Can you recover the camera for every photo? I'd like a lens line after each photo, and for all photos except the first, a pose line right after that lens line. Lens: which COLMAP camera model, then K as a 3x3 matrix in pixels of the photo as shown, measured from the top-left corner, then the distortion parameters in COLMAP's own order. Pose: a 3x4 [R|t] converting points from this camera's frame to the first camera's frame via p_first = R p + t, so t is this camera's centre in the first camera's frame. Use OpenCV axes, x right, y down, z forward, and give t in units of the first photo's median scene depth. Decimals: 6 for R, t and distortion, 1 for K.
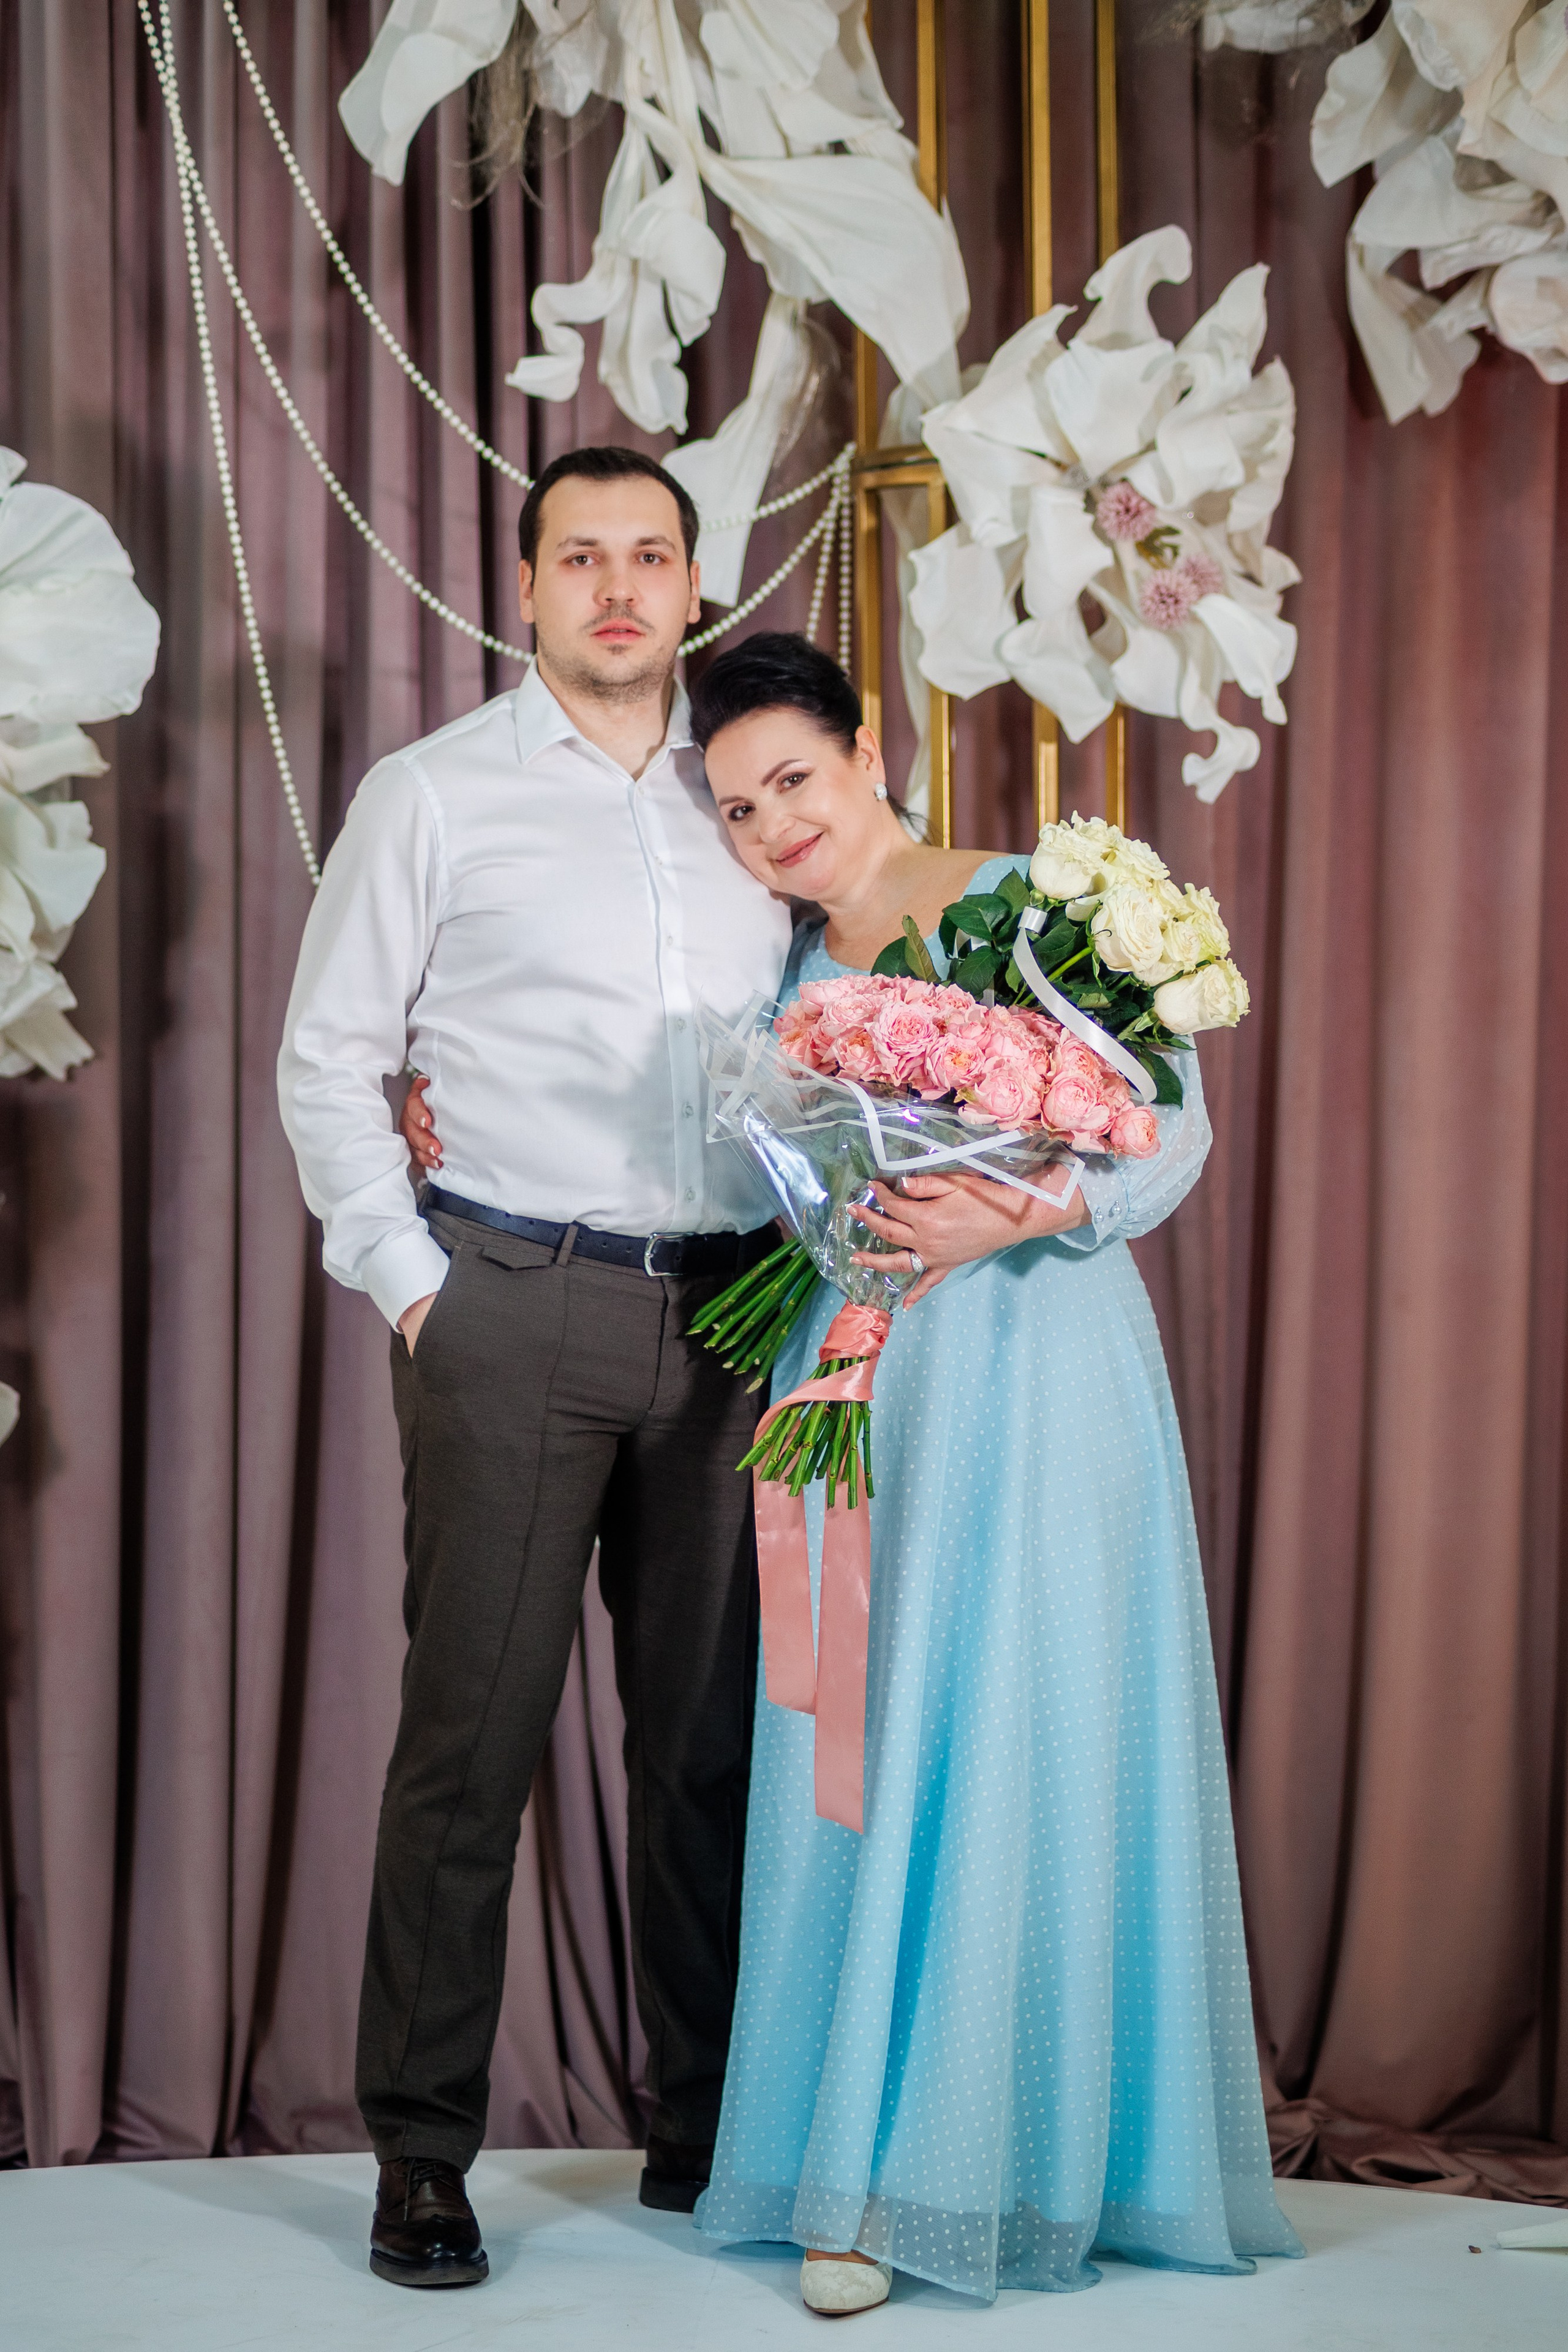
lens RADIAL K [[5957.5, 0, 787.3], [0, 5957.5, 1159.0], [0, 0, 1]] dist [0.207765, 0.000000]
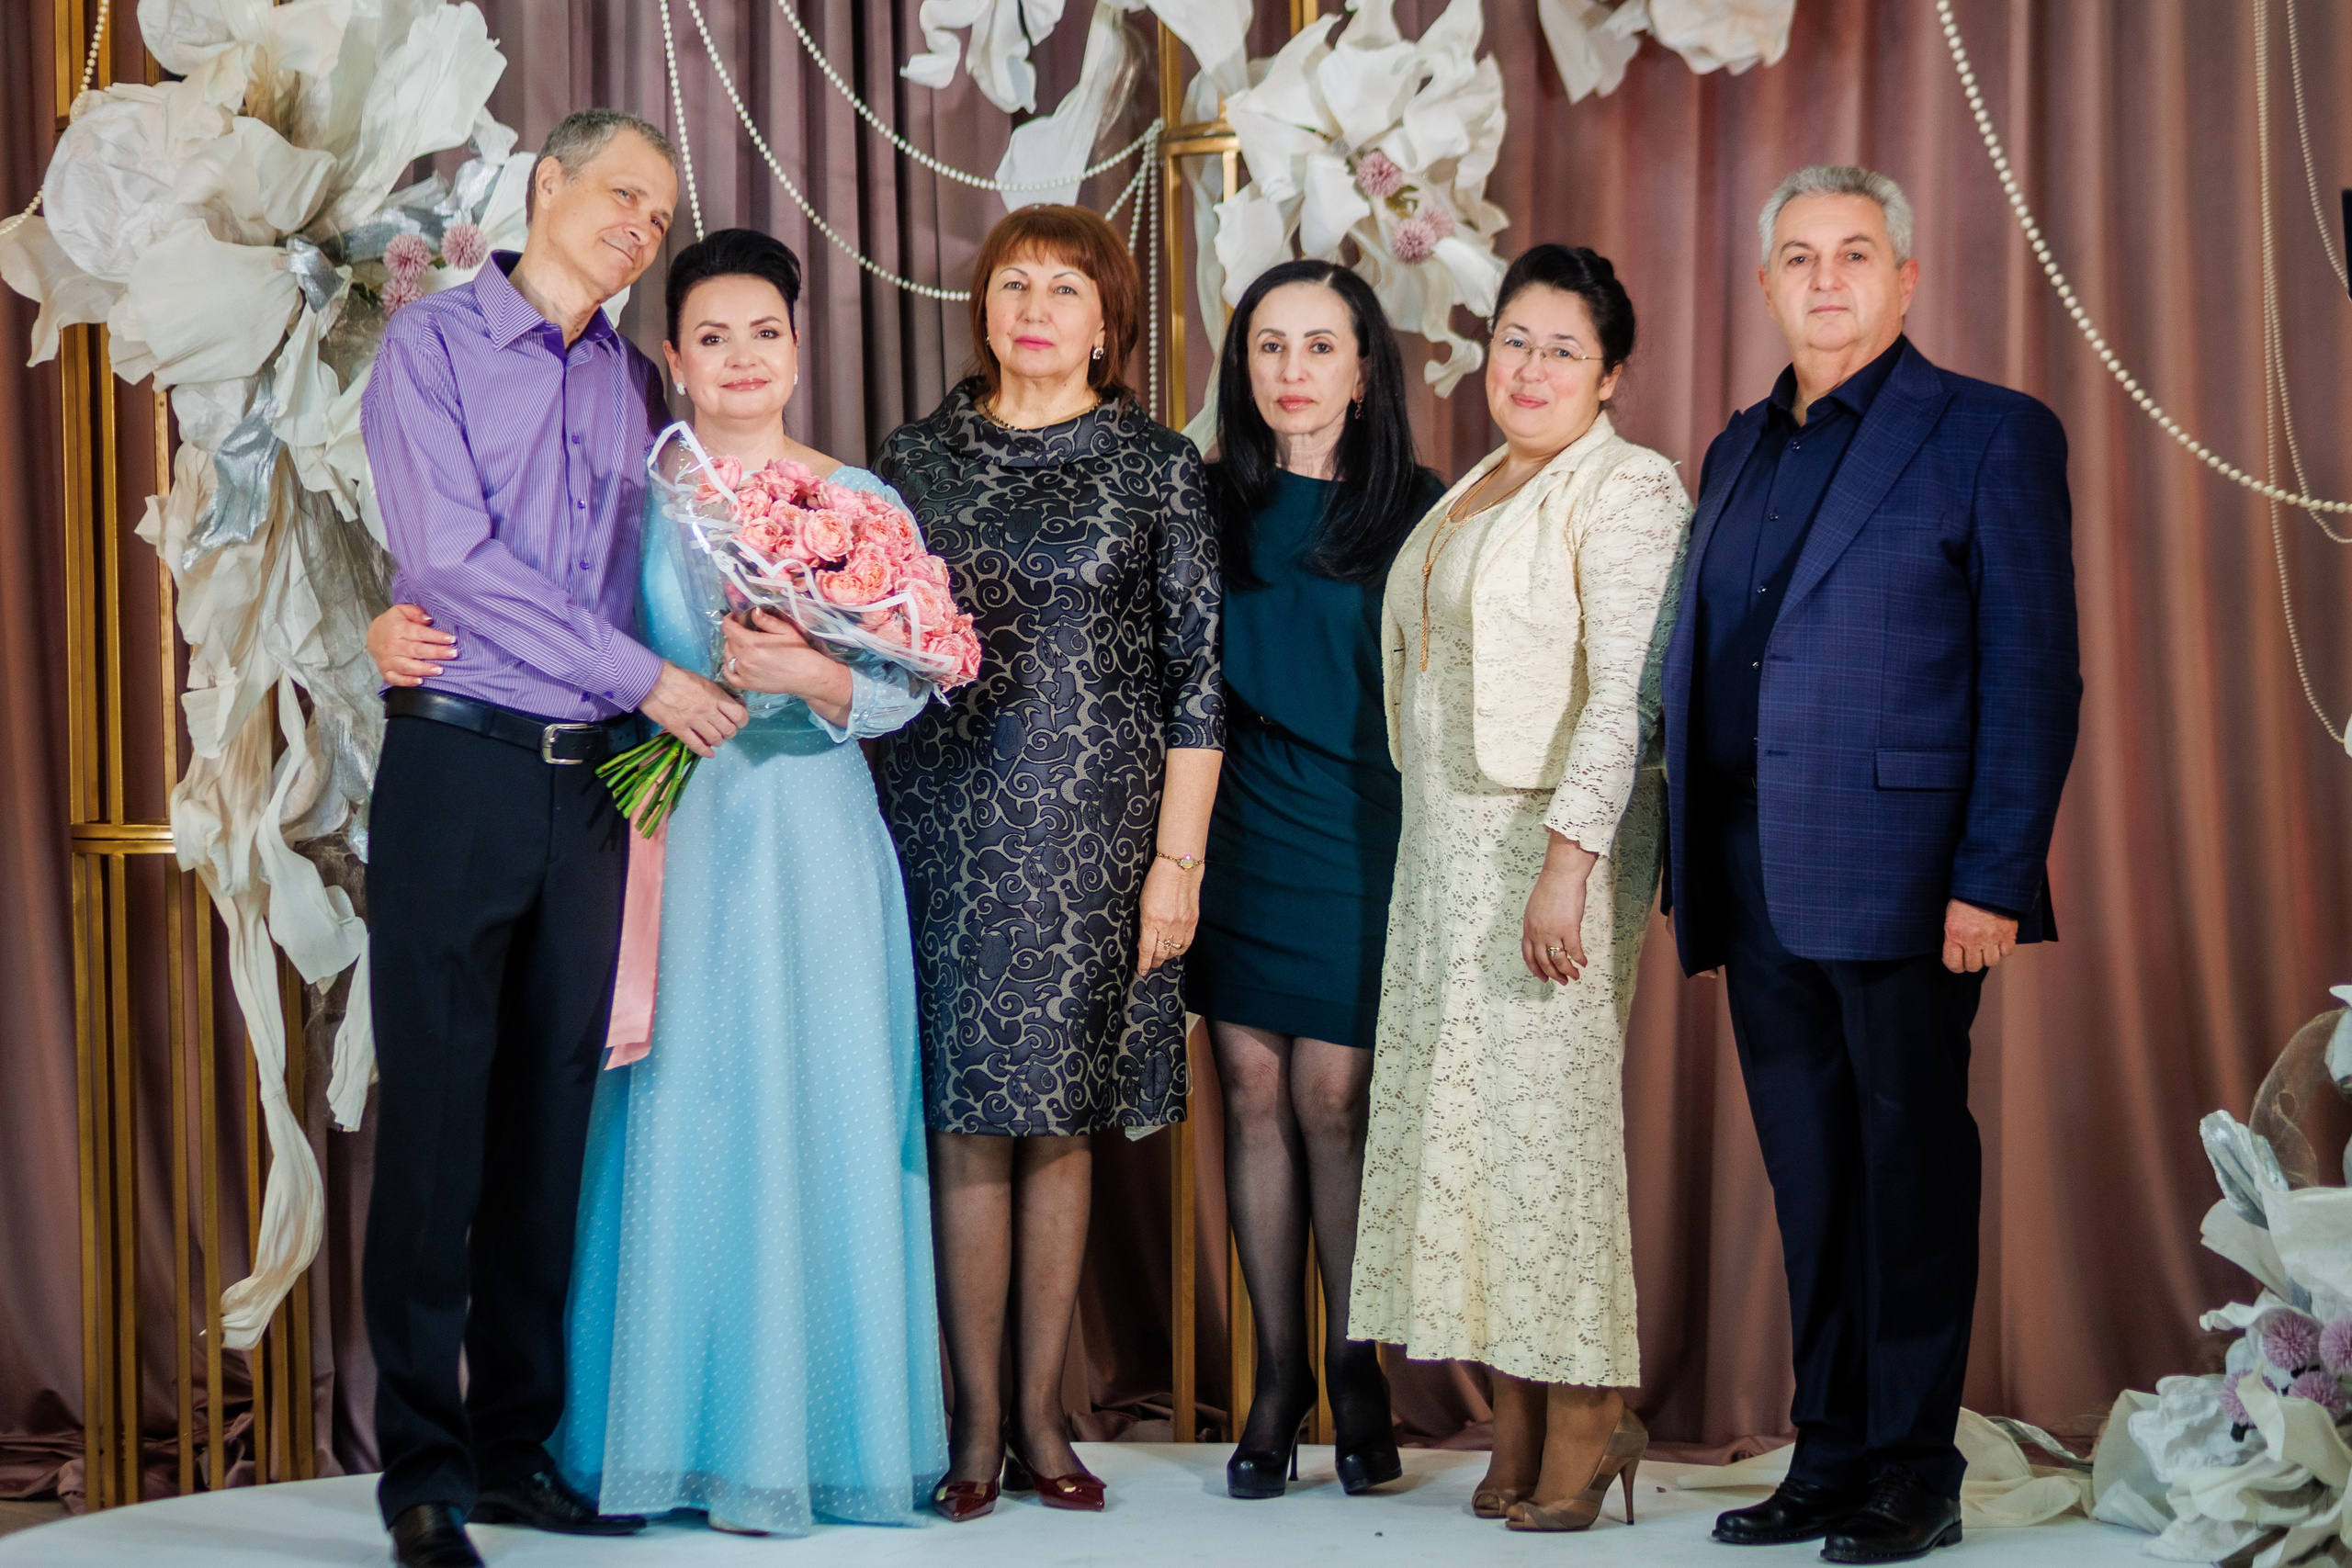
lens RADIAL K [[5956.9, 0, 1168.3], [0, 5956.9, 726.4], [0, 0, 1]] dist [0.207765, 0.000000]
pose [[0.998181, -0.007546, 0.059817, -0.065981], [0.008042, 0.999935, -0.008063, 0.021232], [-0.059752, 0.008529, 0.998177, -0.283244]]
